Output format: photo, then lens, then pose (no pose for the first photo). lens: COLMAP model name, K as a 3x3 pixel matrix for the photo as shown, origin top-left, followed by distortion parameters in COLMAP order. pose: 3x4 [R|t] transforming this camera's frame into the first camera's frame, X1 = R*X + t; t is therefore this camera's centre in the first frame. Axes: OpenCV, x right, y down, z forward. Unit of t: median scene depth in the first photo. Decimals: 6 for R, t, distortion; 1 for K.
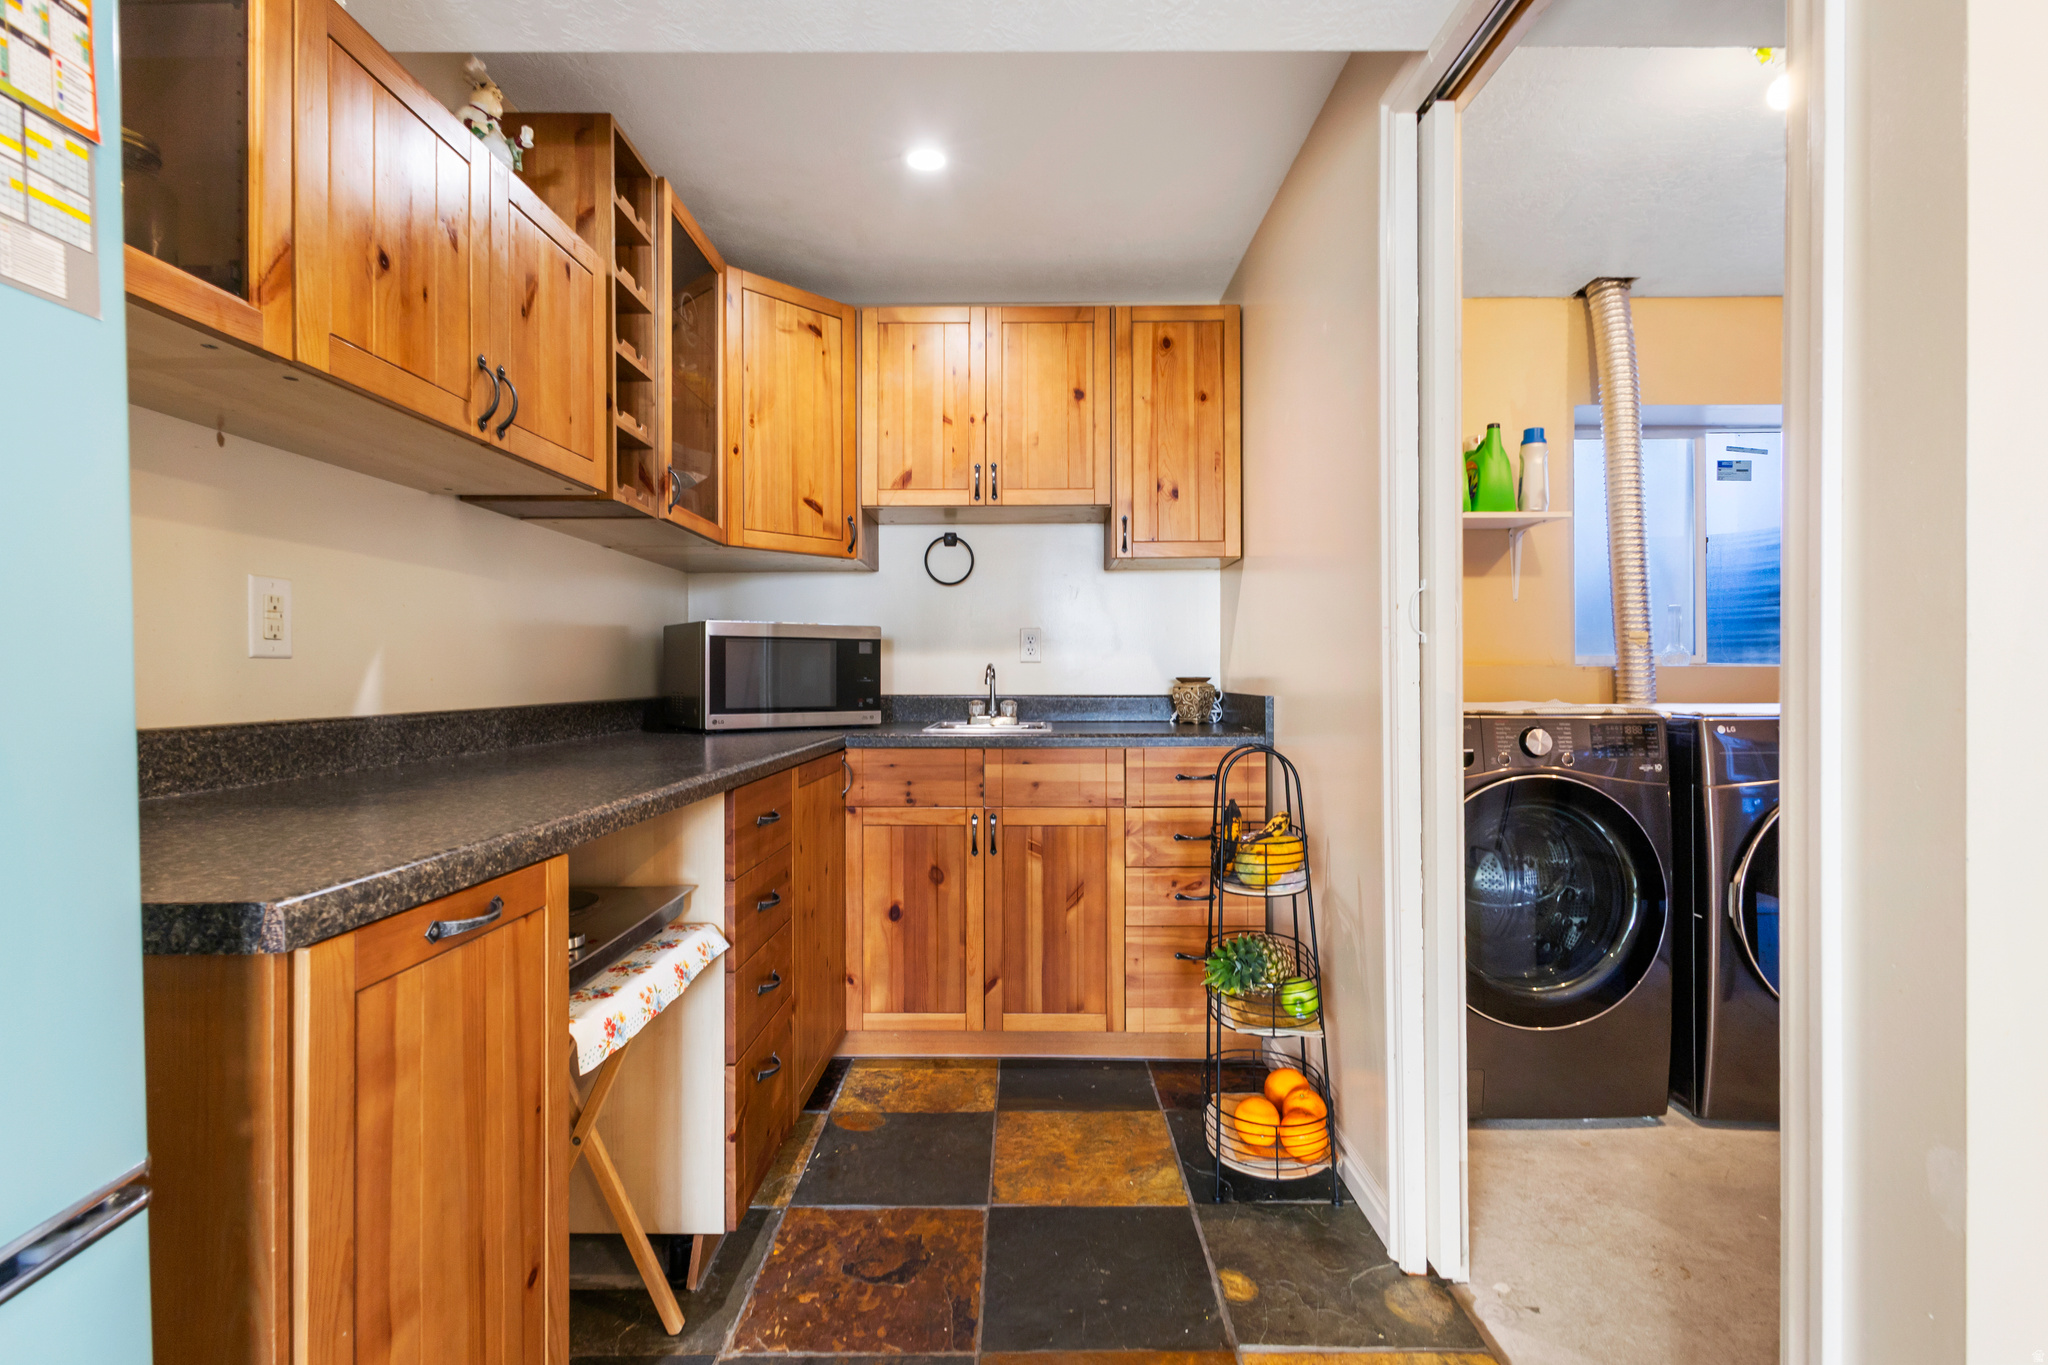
lens RADIAL K [[945.0, 0, 1024.0], [0, 945.0, 682.5], [0, 0, 1]] dist [-0.002238, -0.000180]
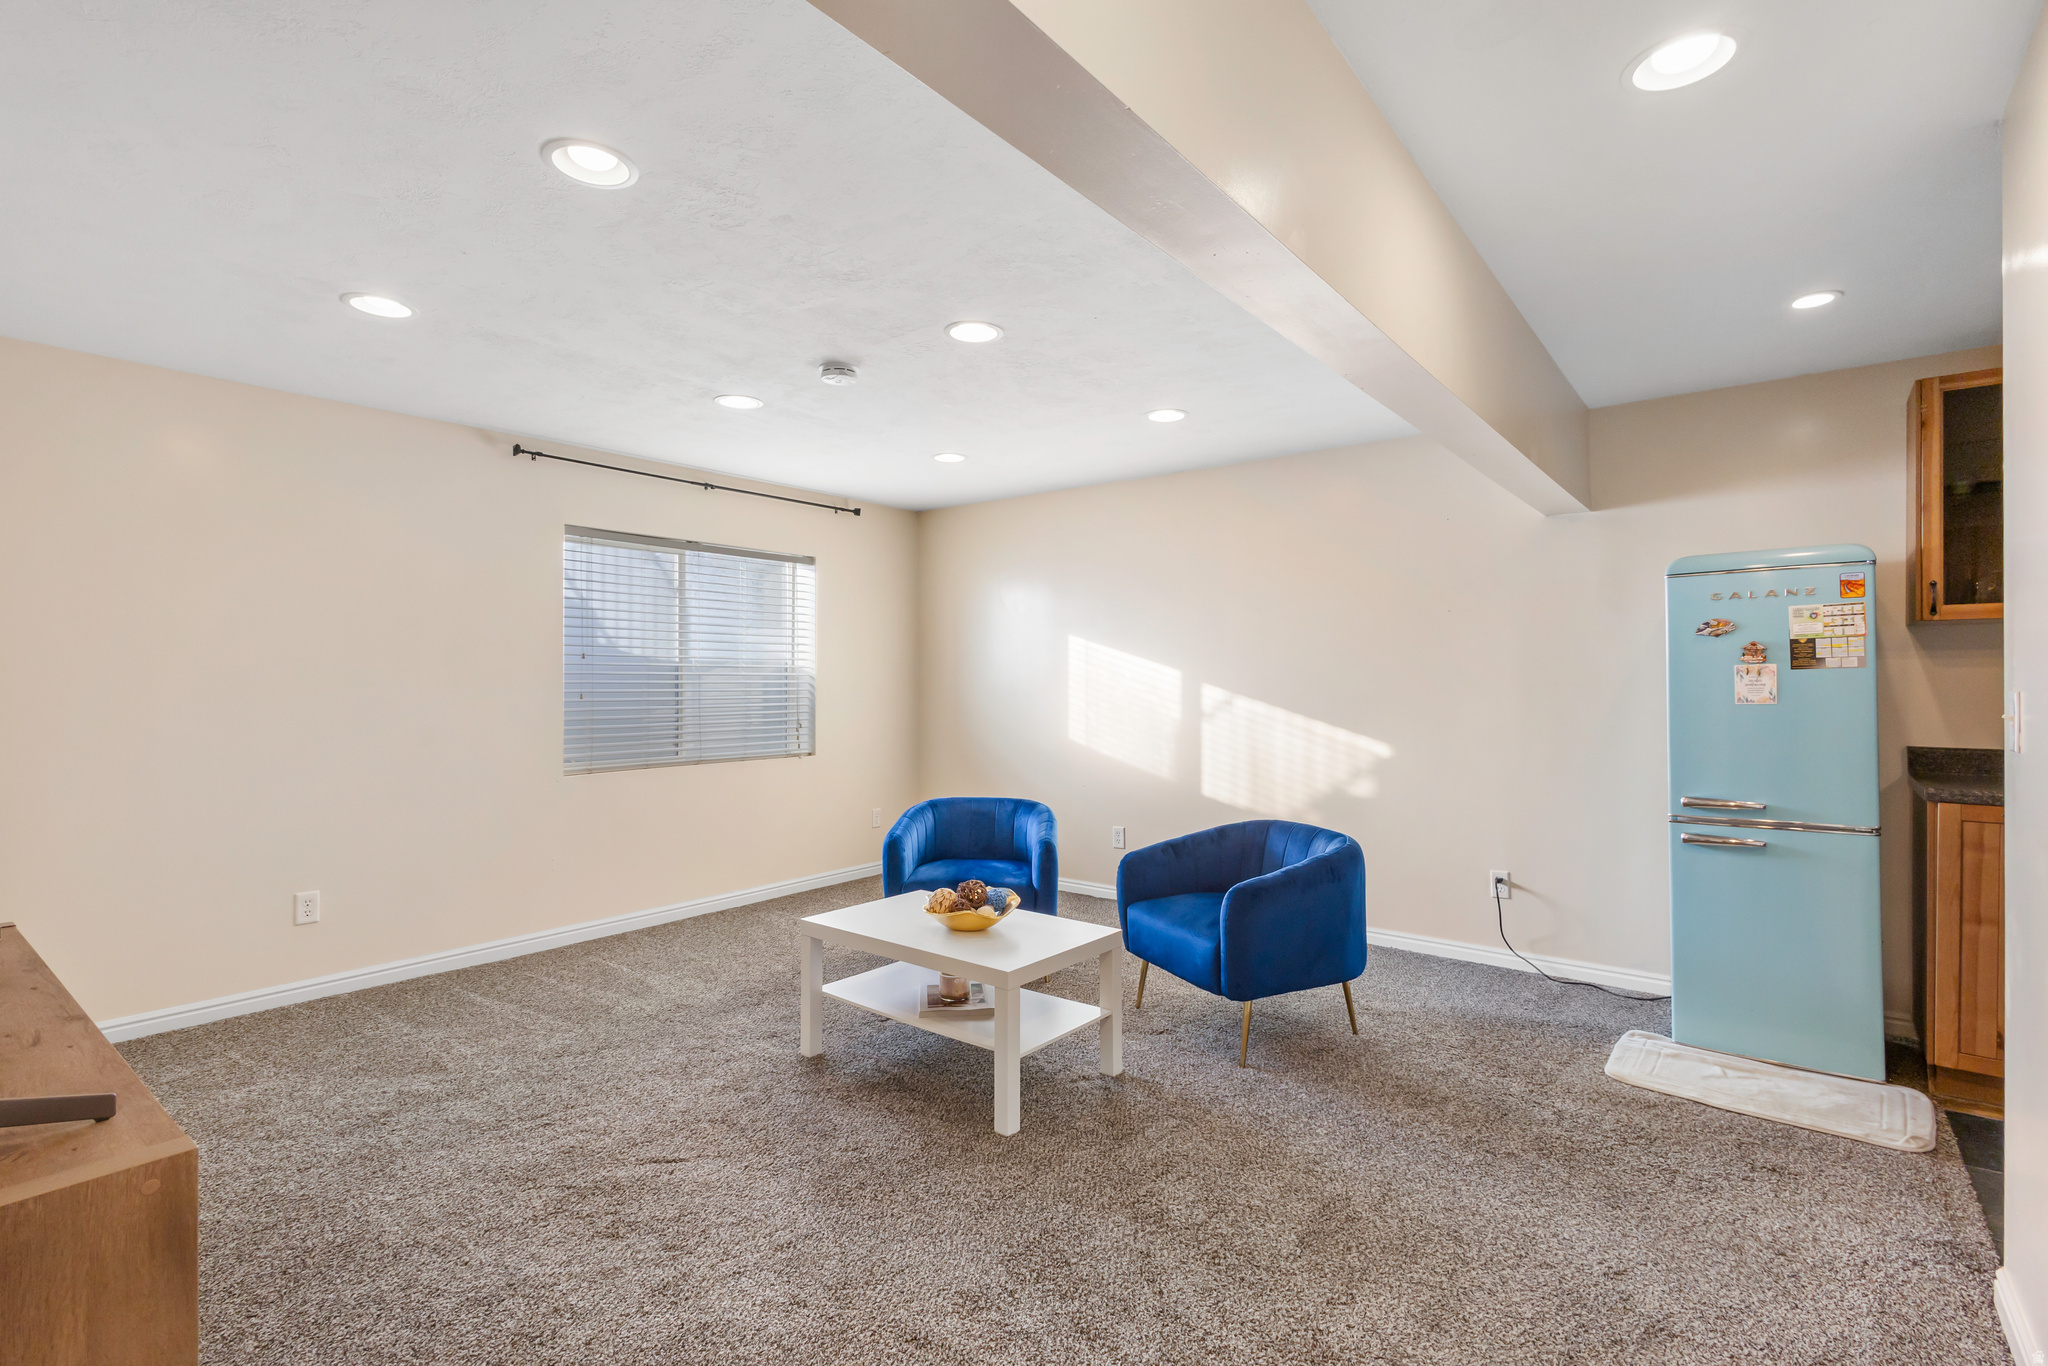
lens RADIAL K [[945.0, 0, 1024.0], [0, 945.0, 683.0], [0, 0, 1]] dist [-0.002238, -0.000180]
pose [[-0.627550, -0.012956, -0.778468, 2.013135], [-0.012341, 0.999901, -0.006693, -0.067444], [0.778478, 0.005407, -0.627648, 0.187930]]
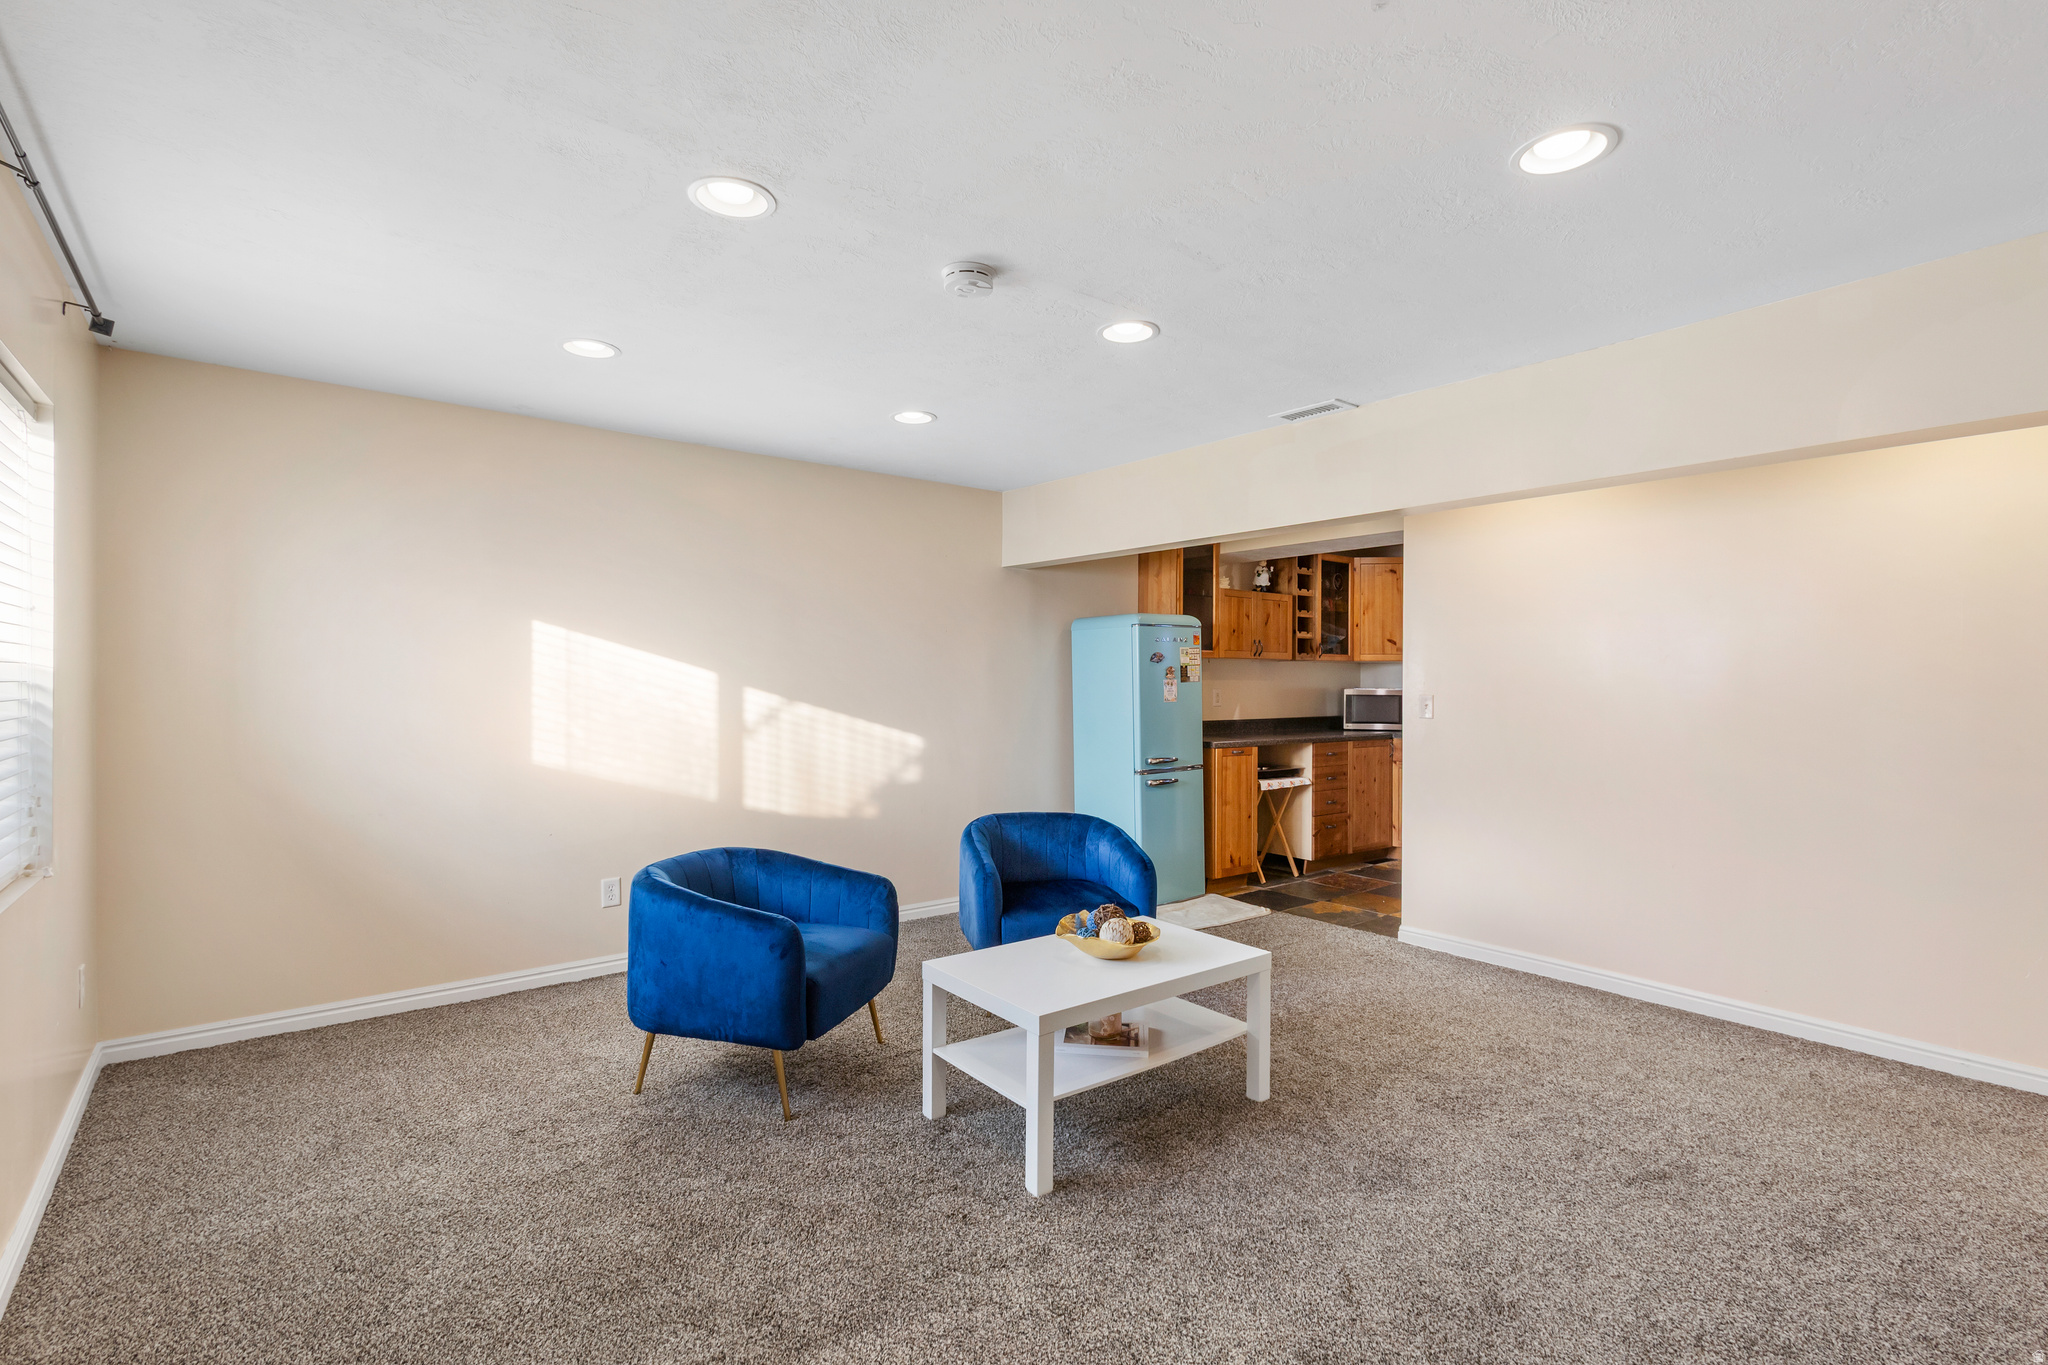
lens RADIAL K [[945.0, 0, 1024.0], [0, 945.0, 682.5], [0, 0, 1]] dist [-0.002238, -0.000180]
pose [[0.628462, -0.000579, -0.777840, 1.904941], [-0.005724, 0.999969, -0.005369, -0.101232], [0.777819, 0.007826, 0.628439, -2.278451]]
